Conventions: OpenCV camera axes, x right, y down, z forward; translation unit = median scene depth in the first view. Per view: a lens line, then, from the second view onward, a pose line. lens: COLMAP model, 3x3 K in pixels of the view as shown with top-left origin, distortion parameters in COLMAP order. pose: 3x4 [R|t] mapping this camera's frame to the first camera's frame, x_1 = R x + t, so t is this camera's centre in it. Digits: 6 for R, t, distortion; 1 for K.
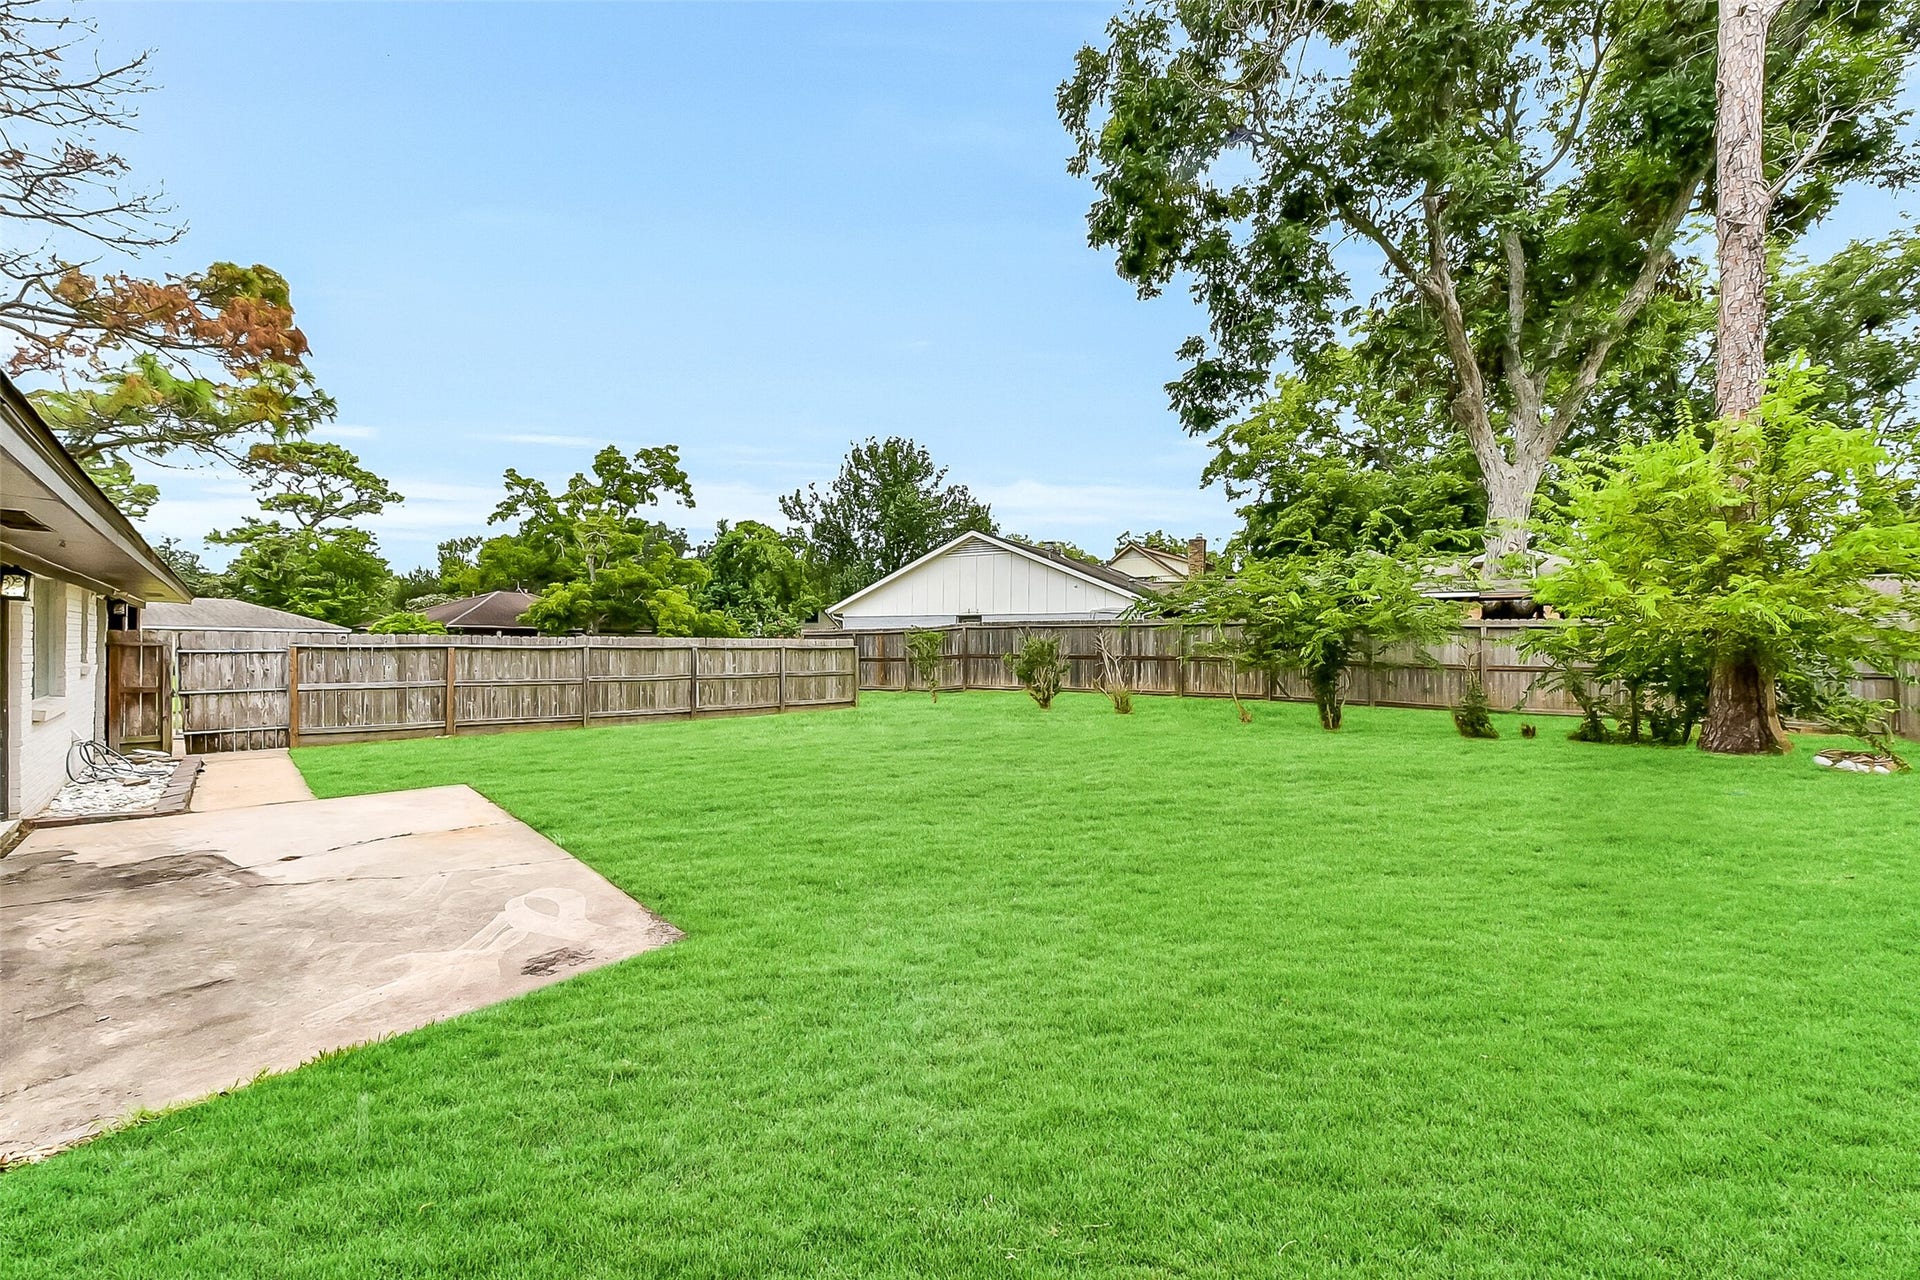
lens RADIAL K [[748.5, 0, 956.6], [0, 748.5, 633.9], [0, 0, 1]] dist [0.005898, 0.000281]
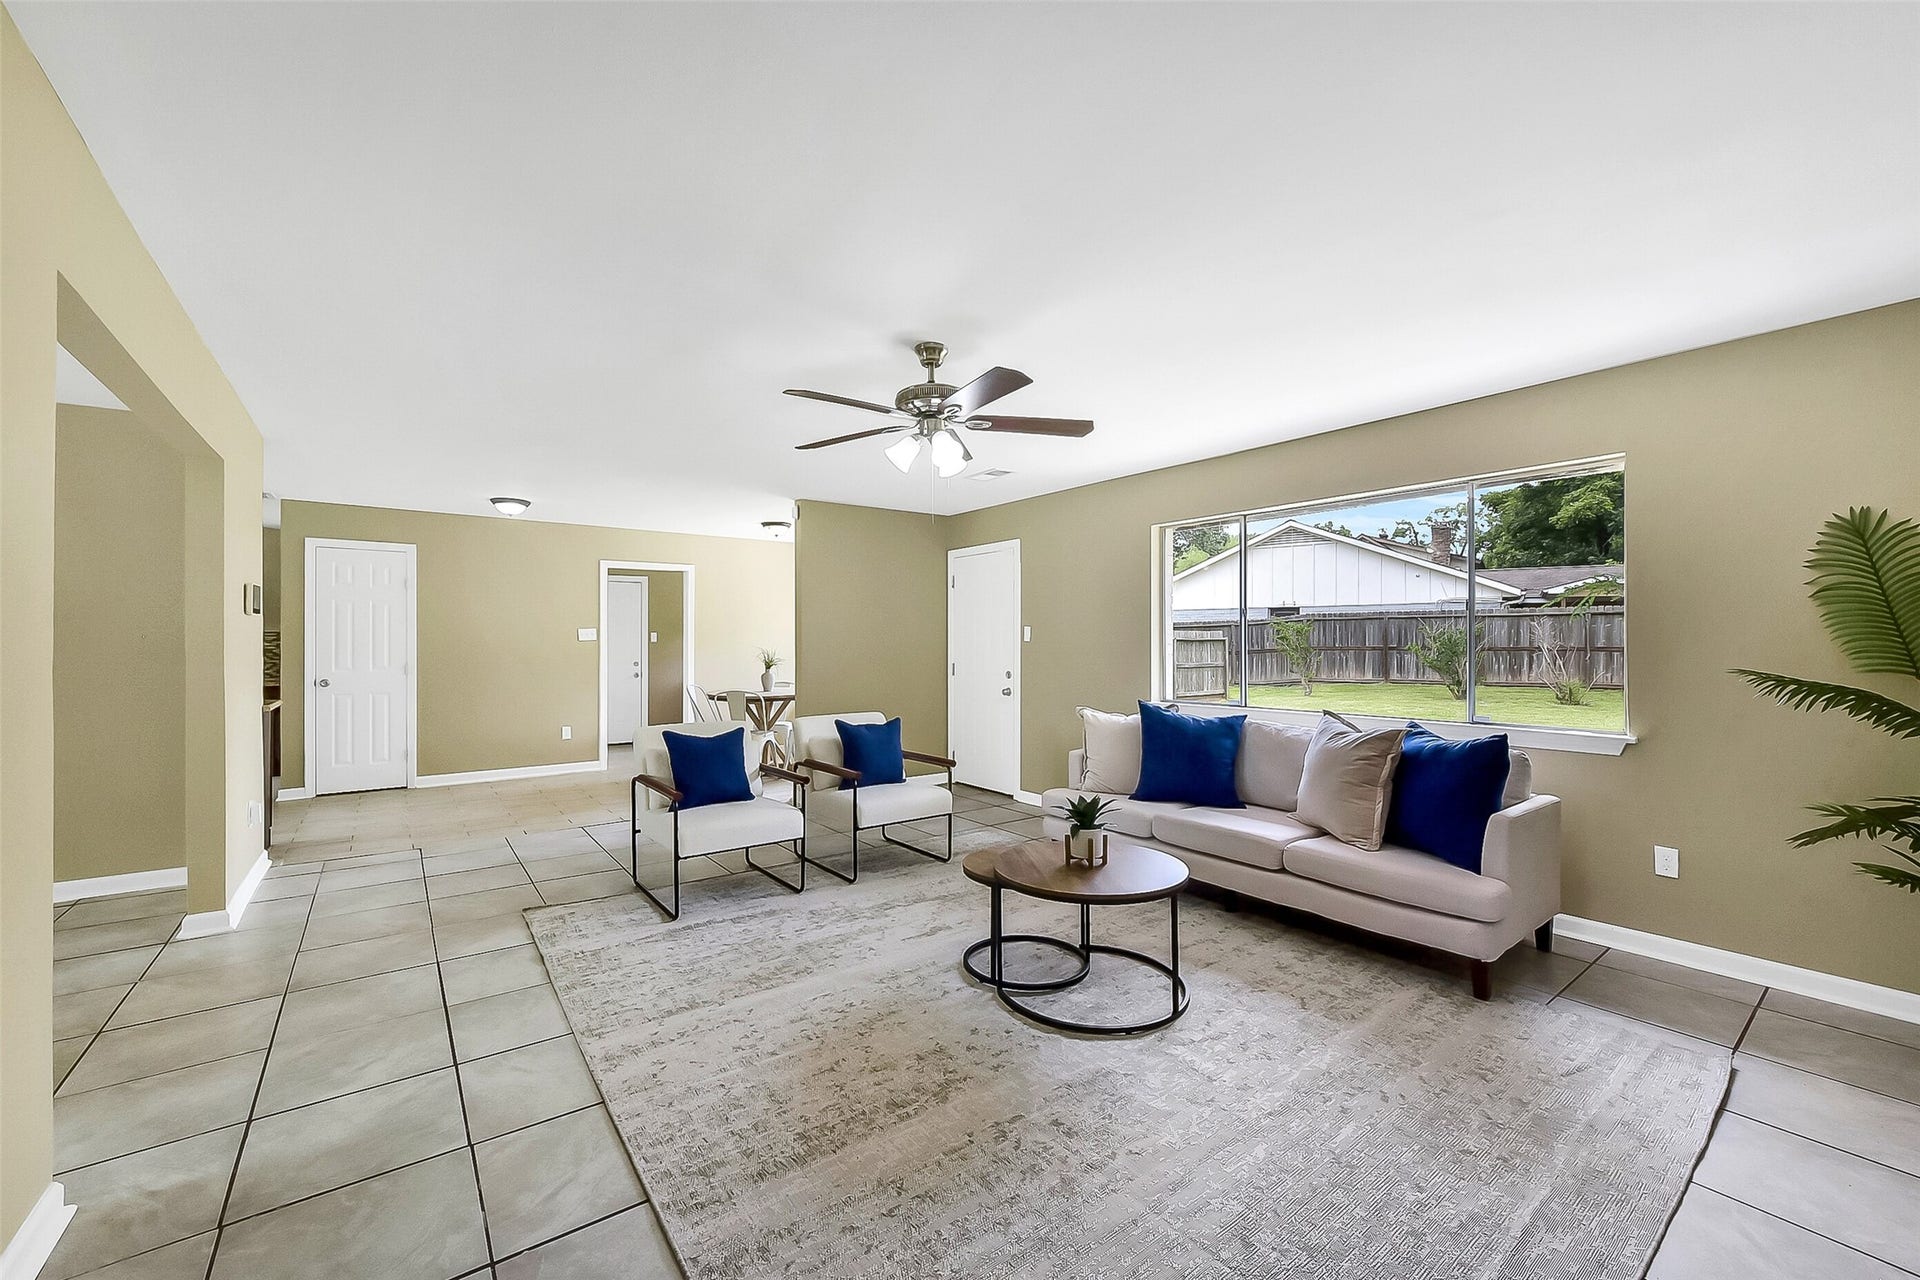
lens RADIAL K [[748.5, 0, 961.5], [0, 748.5, 634.4], [0, 0, 1]] dist [0.005898, 0.000281]
pose [[0.994103, -0.006896, -0.108222, -0.367158], [0.006932, 0.999976, -0.000042, 0.008826], [0.108219, -0.000709, 0.994127, -0.027214]]
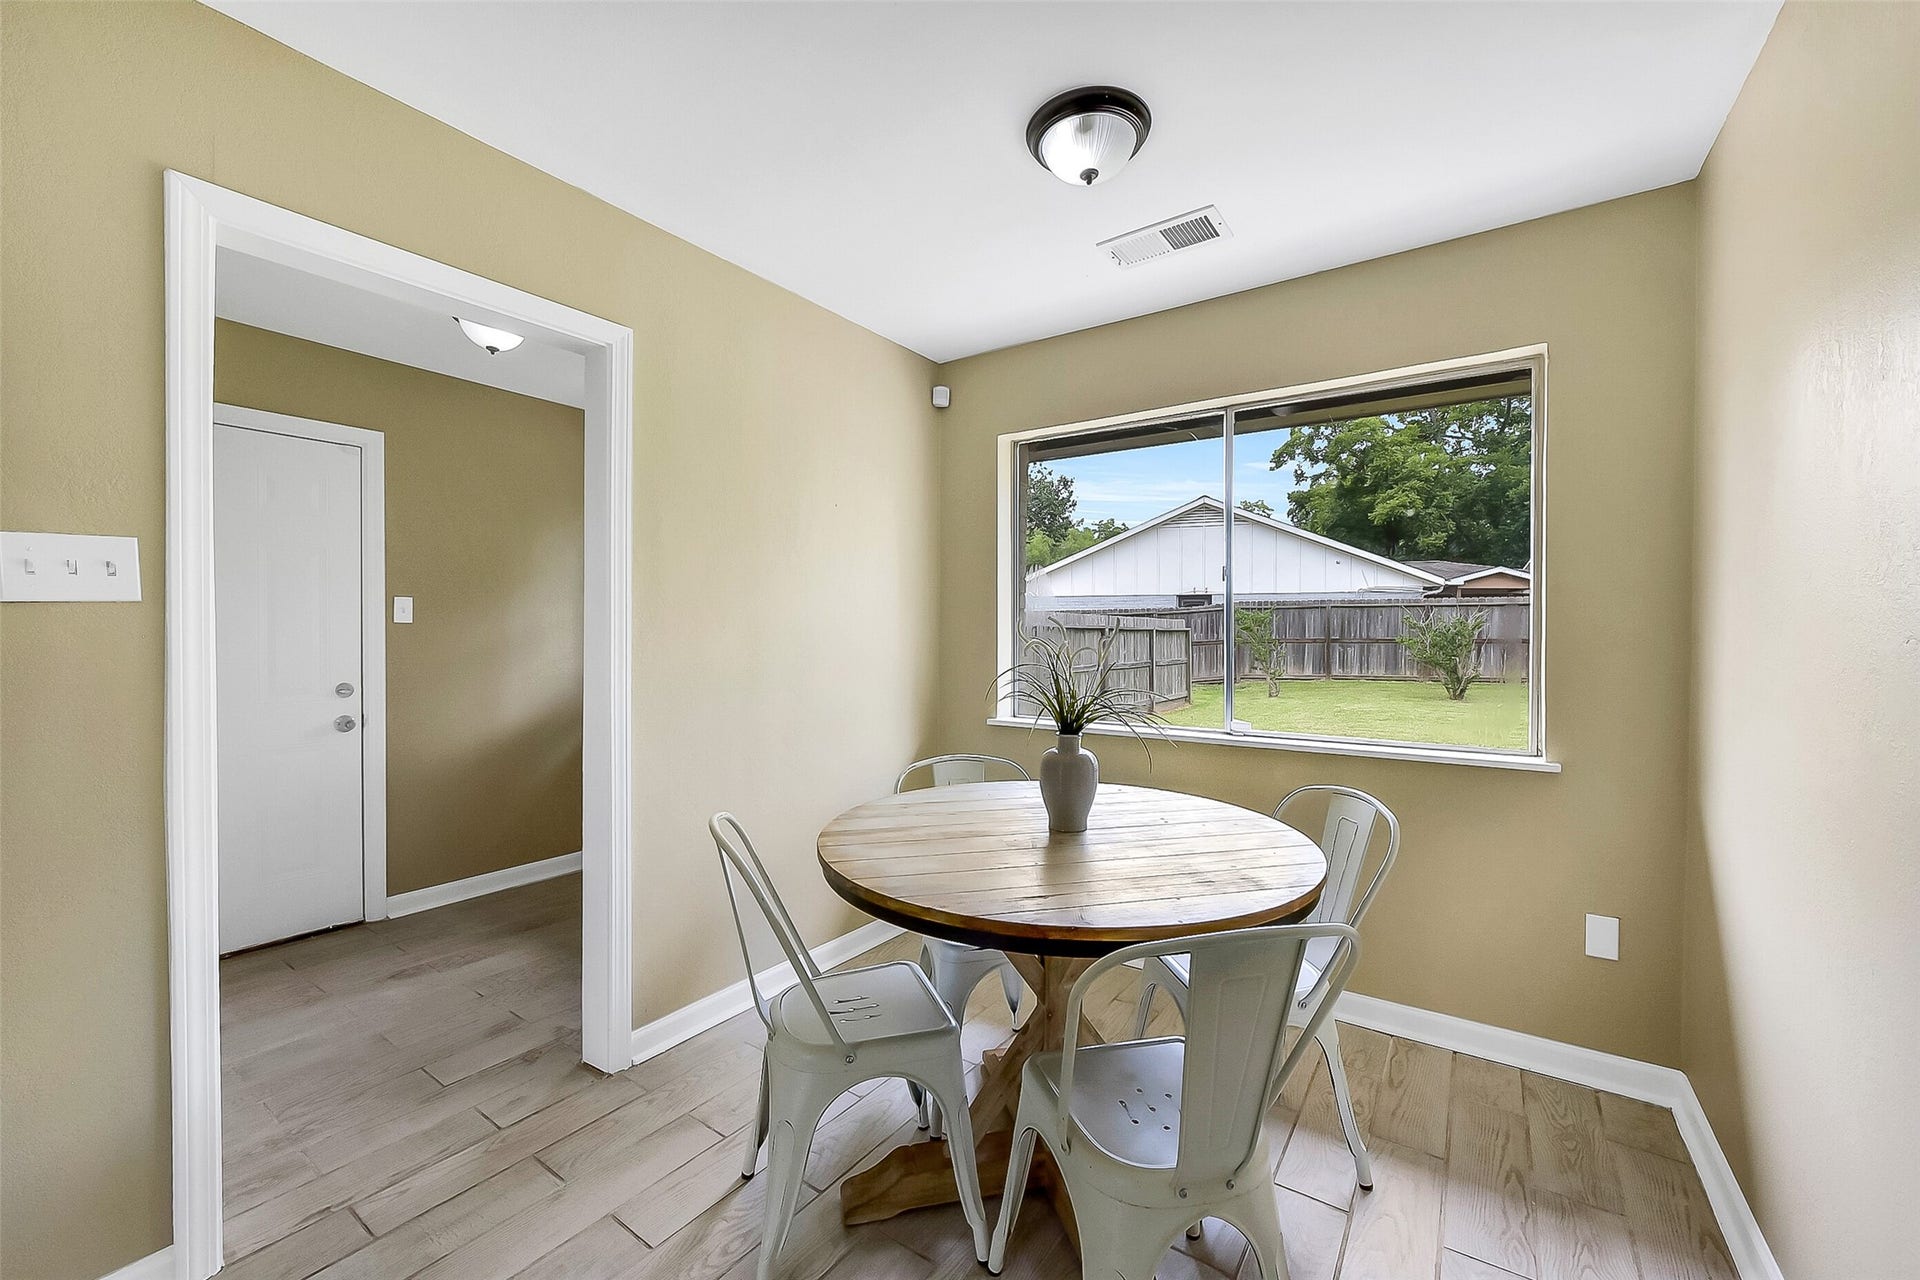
lens RADIAL K [[748.5, 0, 948.9], [0, 748.5, 639.2], [0, 0, 1]] dist [0.005898, 0.000281]
pose [[0.979639, -0.005610, 0.200689, -0.537606], [0.002114, 0.999842, 0.017631, 0.013039], [-0.200757, -0.016847, 0.979496, 0.254193]]
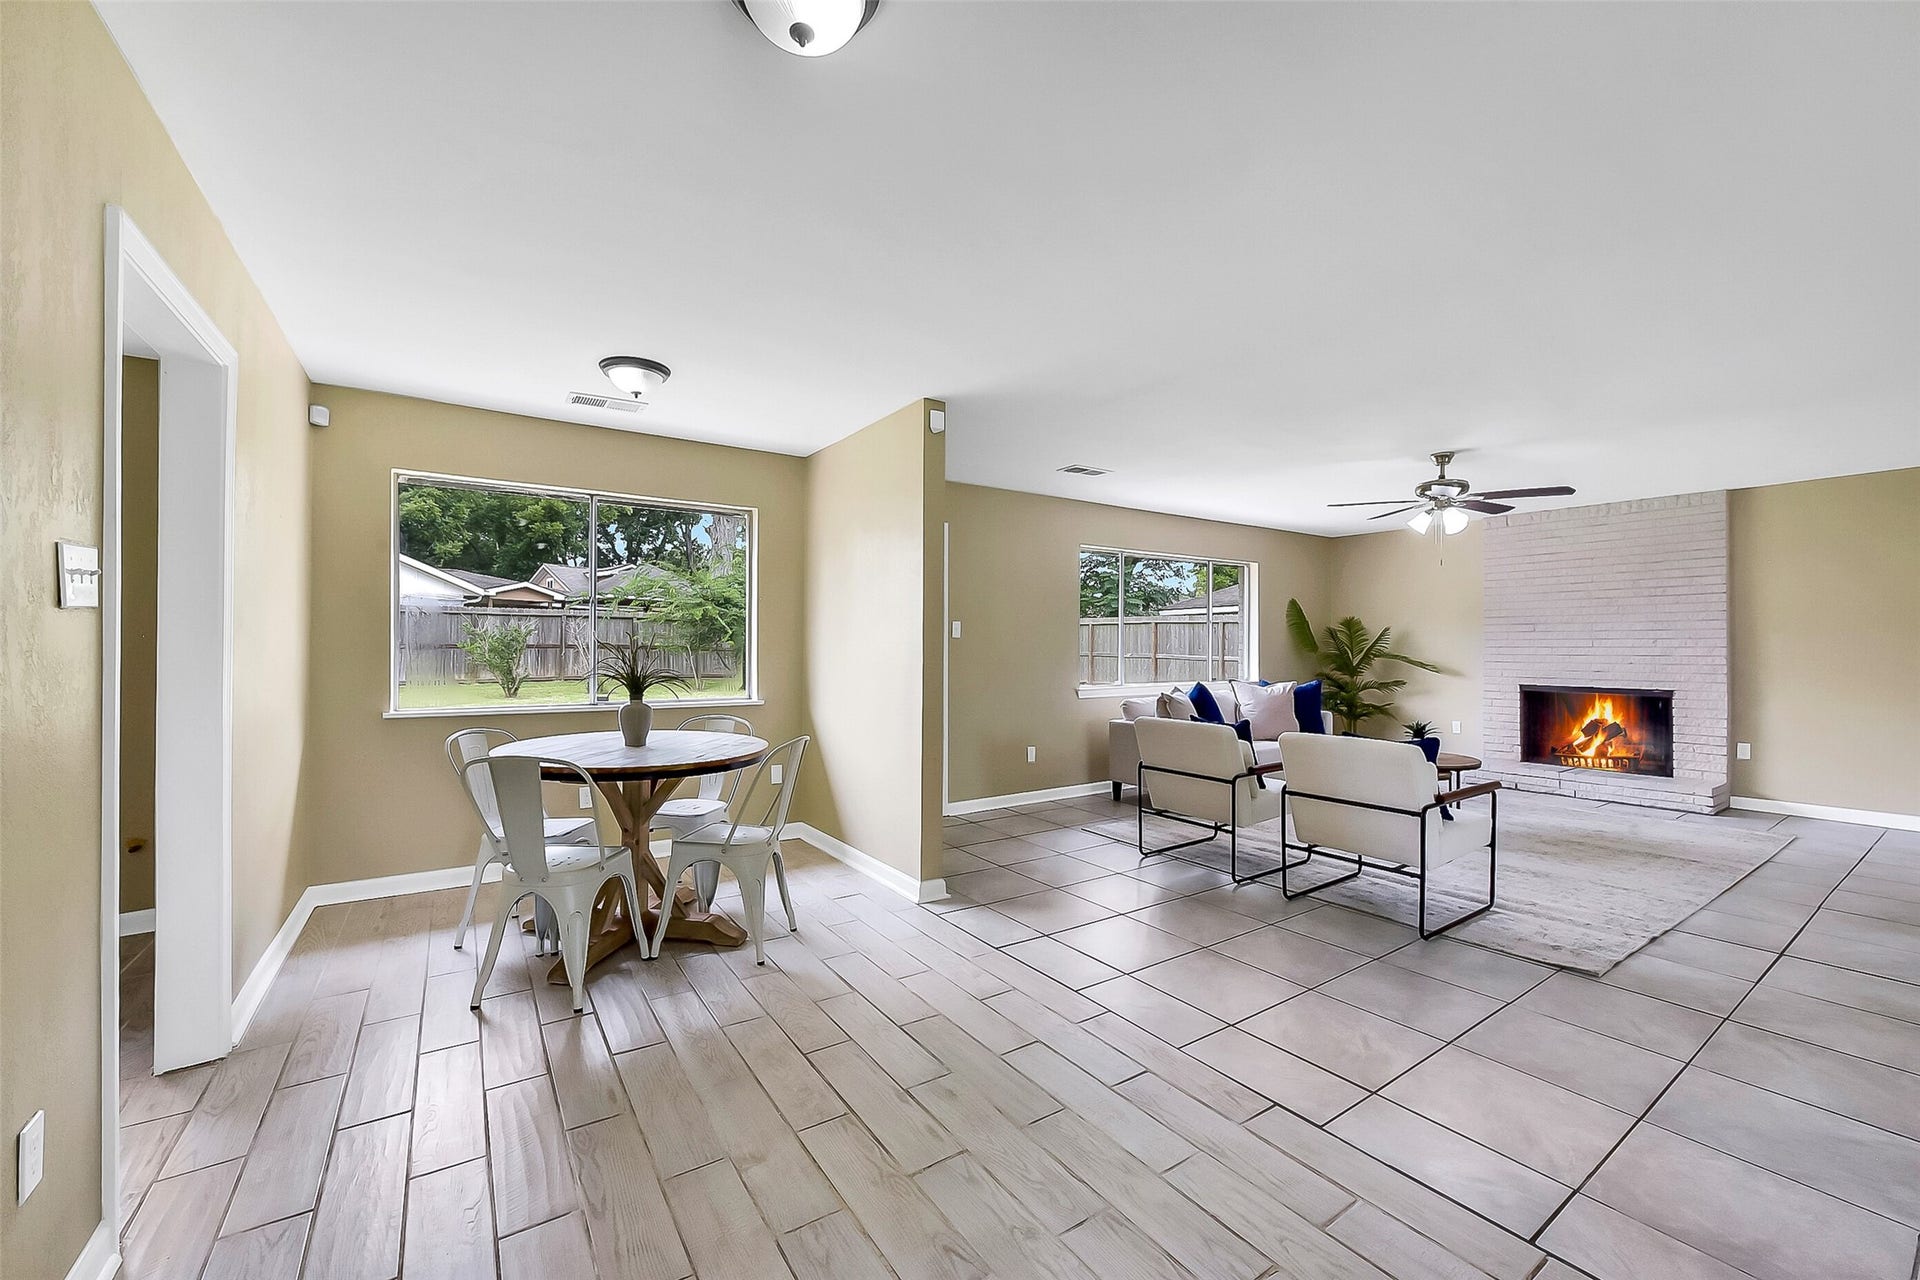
lens RADIAL K [[748.5, 0, 962.9], [0, 748.5, 642.6], [0, 0, 1]] dist [0.005898, 0.000281]
pose [[0.156955, -0.004737, 0.987594, -0.655654], [-0.013628, 0.999883, 0.006961, 0.012005], [-0.987512, -0.014552, 0.156872, 0.241555]]
